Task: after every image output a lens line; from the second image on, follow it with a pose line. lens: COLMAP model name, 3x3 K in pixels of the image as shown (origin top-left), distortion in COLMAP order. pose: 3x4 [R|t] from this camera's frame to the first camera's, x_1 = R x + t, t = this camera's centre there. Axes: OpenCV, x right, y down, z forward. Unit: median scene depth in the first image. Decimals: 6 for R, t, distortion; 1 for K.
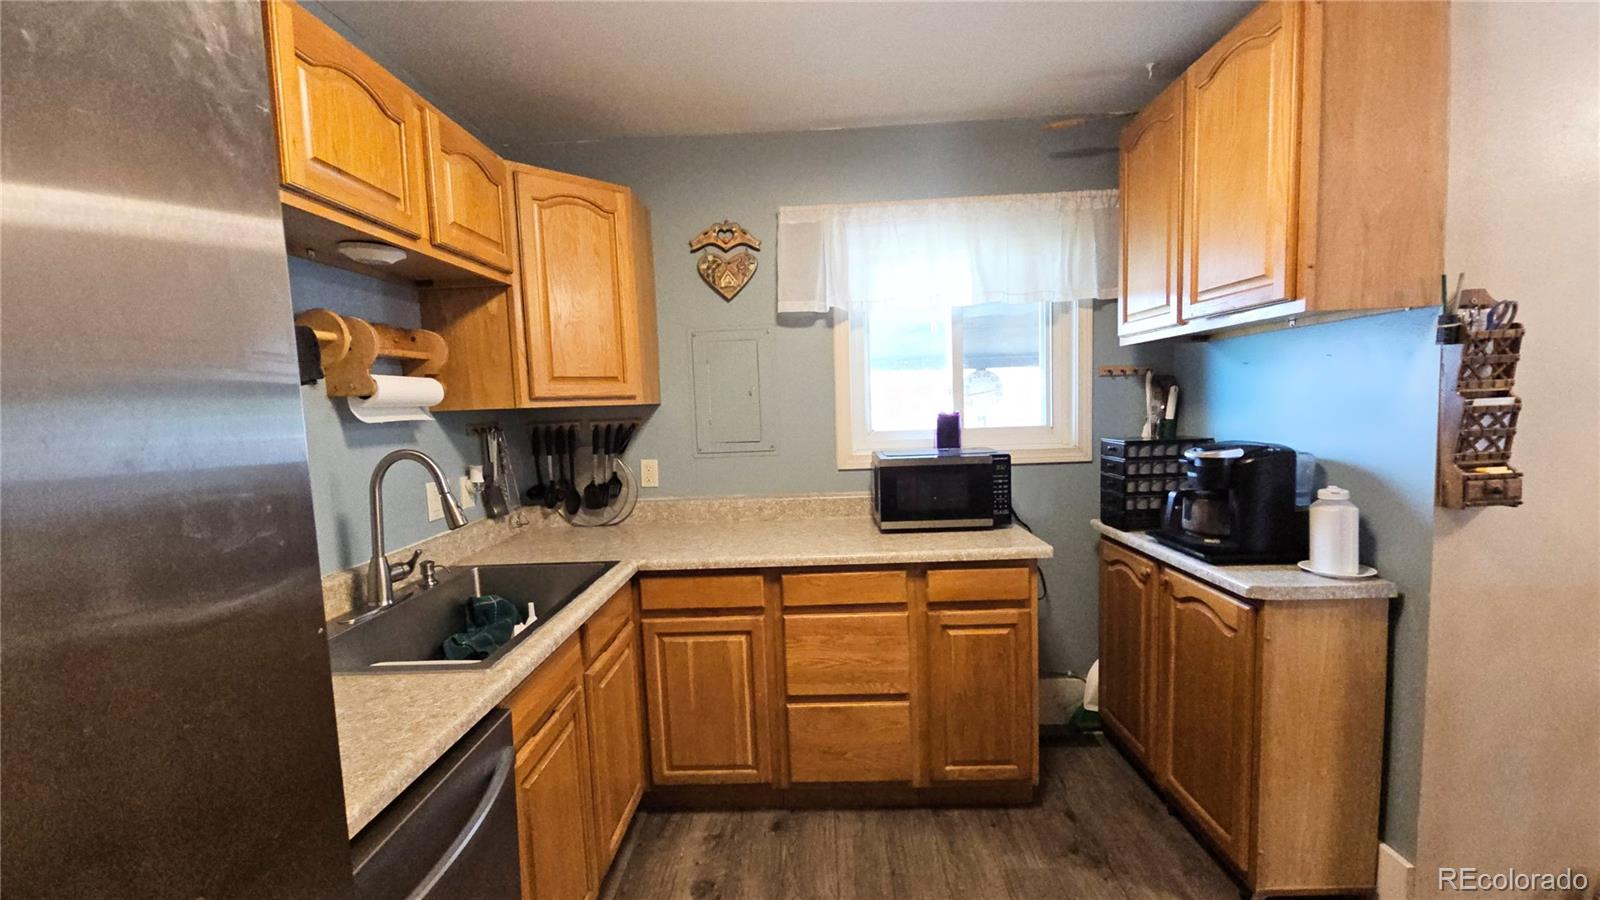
lens RADIAL K [[653.0, 0, 795.3], [0, 653.0, 458.4], [0, 0, 1]] dist [0.003846, -0.005428]
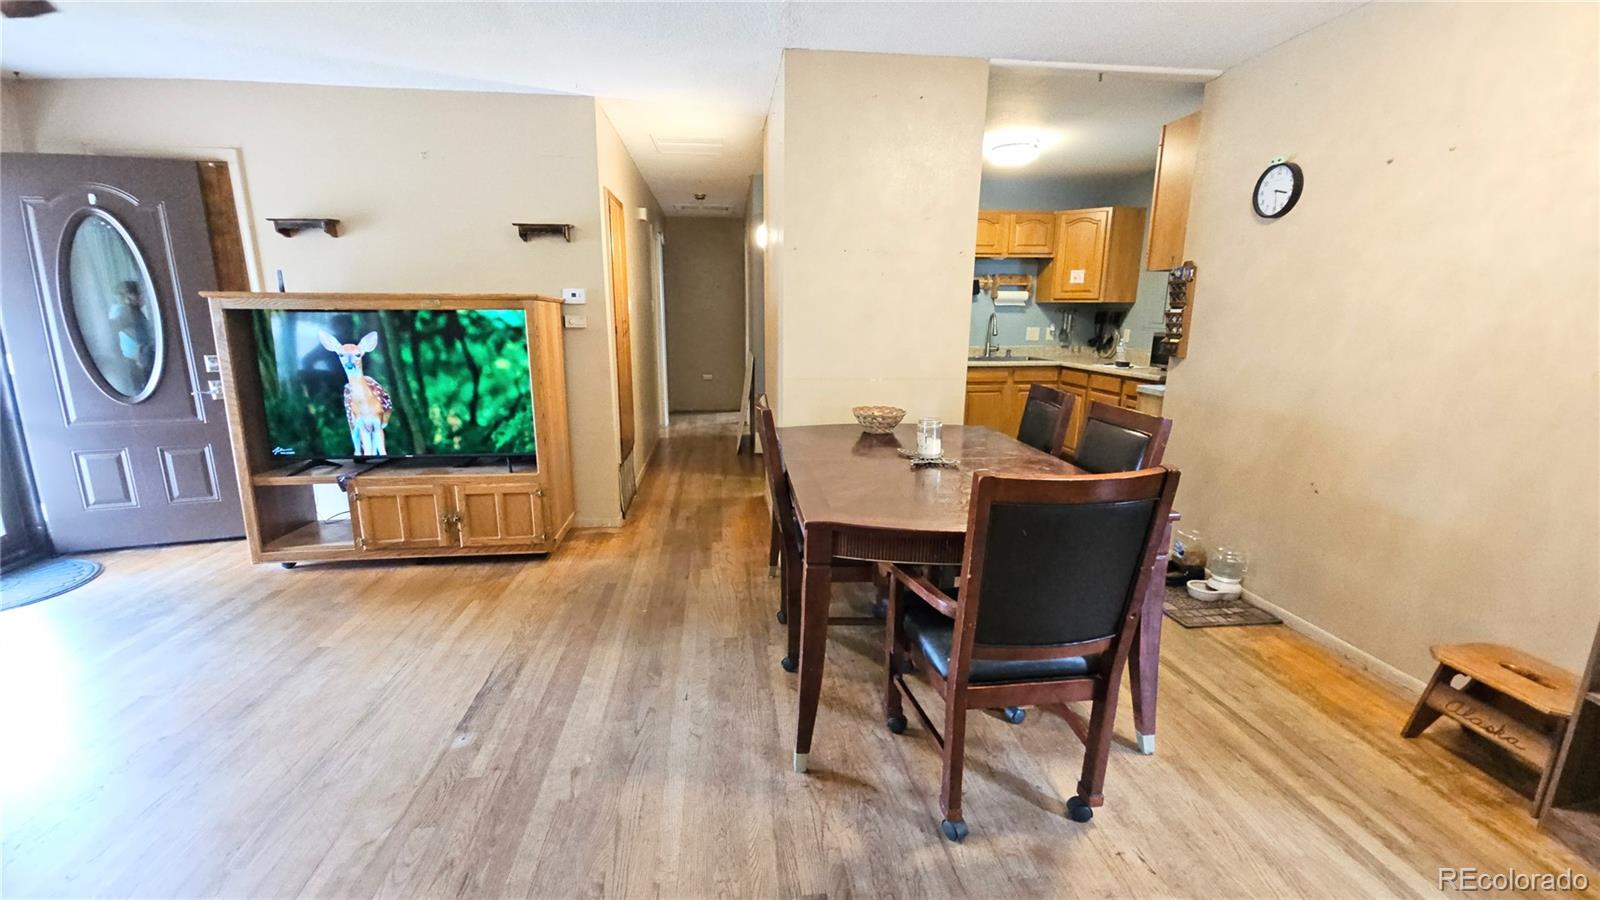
lens RADIAL K [[653.0, 0, 795.3], [0, 653.0, 458.4], [0, 0, 1]] dist [0.003846, -0.005428]
pose [[0.147242, 0.257275, -0.955055, 2.150957], [-0.098266, 0.964607, 0.244698, -0.009744], [0.984207, 0.057820, 0.167312, -0.478968]]
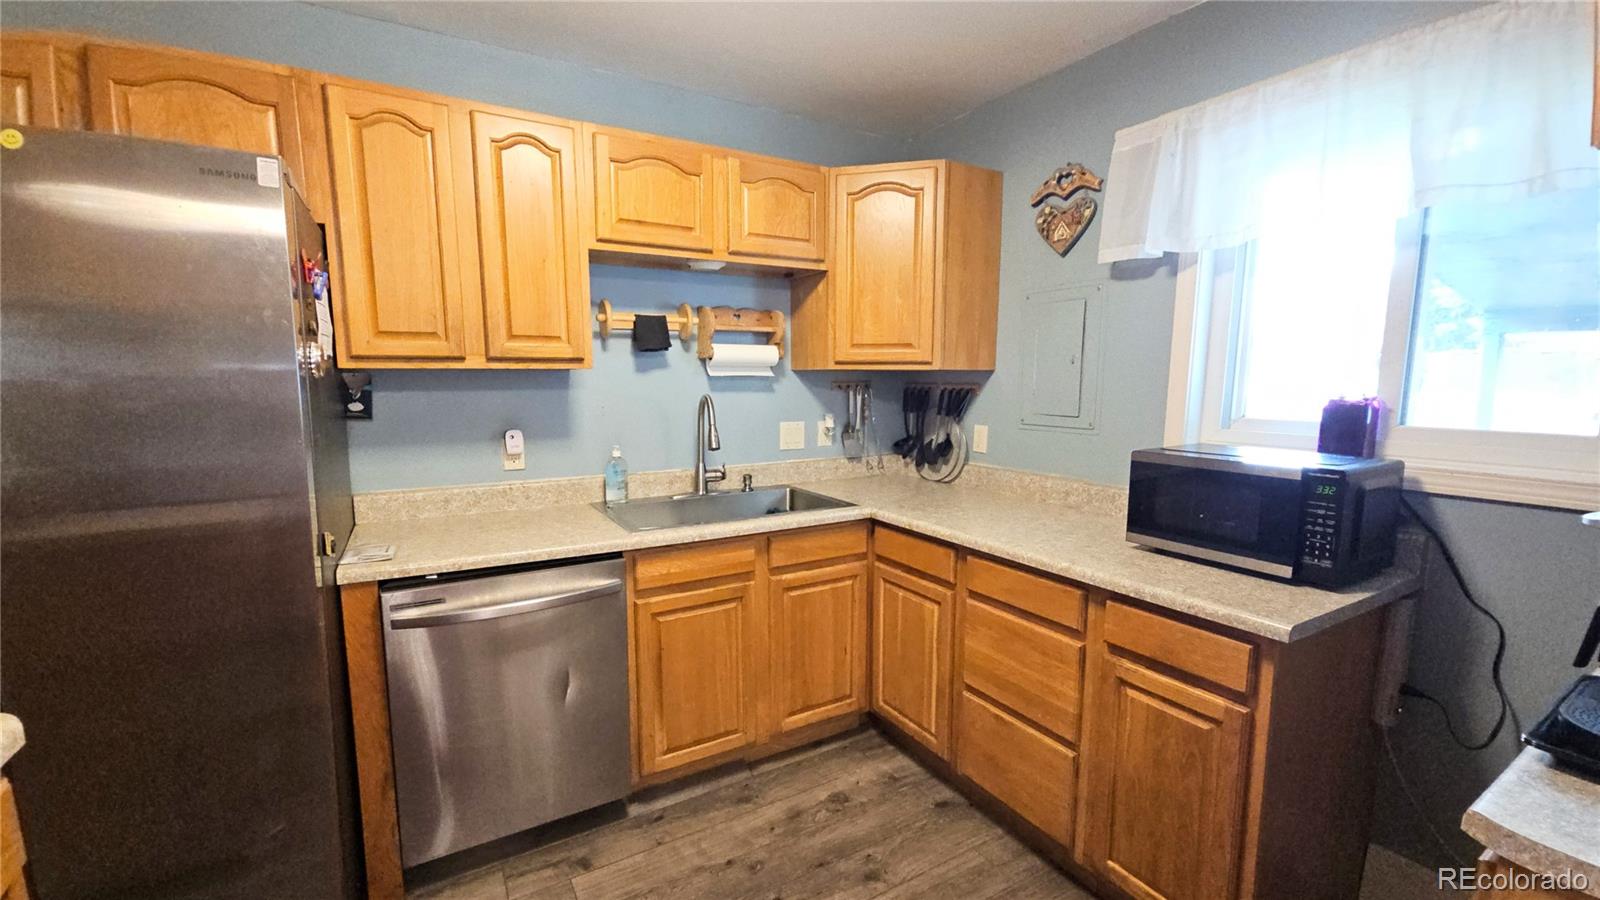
lens RADIAL K [[653.0, 0, 795.3], [0, 653.0, 458.4], [0, 0, 1]] dist [0.003846, -0.005428]
pose [[0.532091, 0.142169, -0.834666, 0.582287], [-0.095055, 0.989600, 0.107963, -0.035949], [0.841334, 0.021893, 0.540071, 0.264178]]
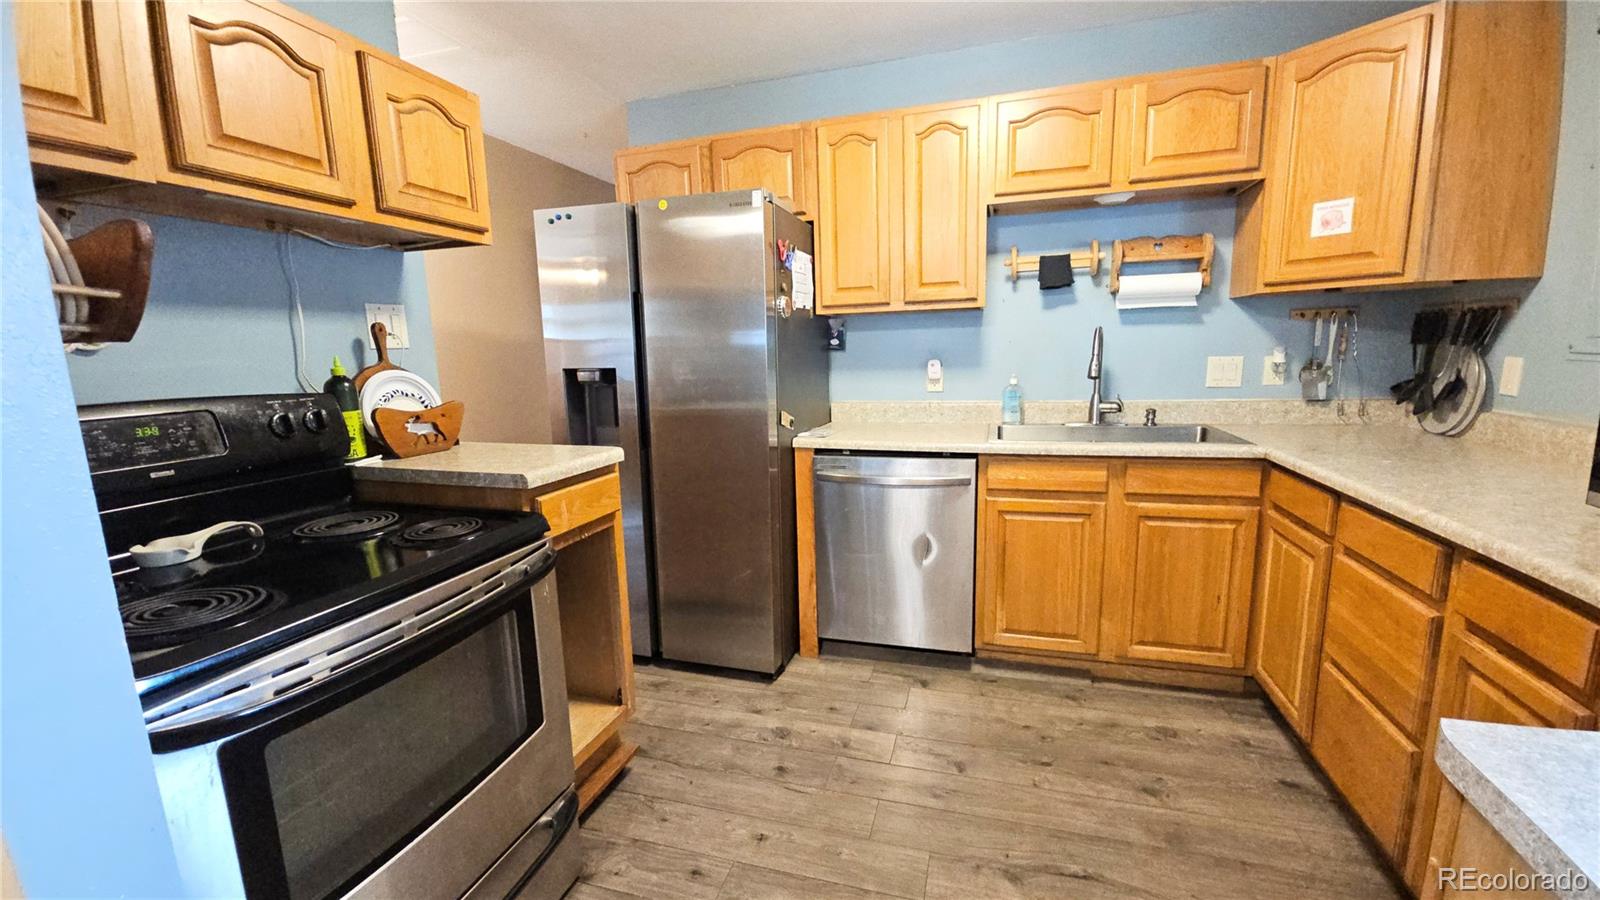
lens RADIAL K [[653.0, 0, 795.3], [0, 653.0, 458.4], [0, 0, 1]] dist [0.003846, -0.005428]
pose [[-0.261717, 0.207276, -0.942624, 0.838629], [-0.046417, 0.972833, 0.226806, -0.019091], [0.964028, 0.103113, -0.244986, 0.522261]]
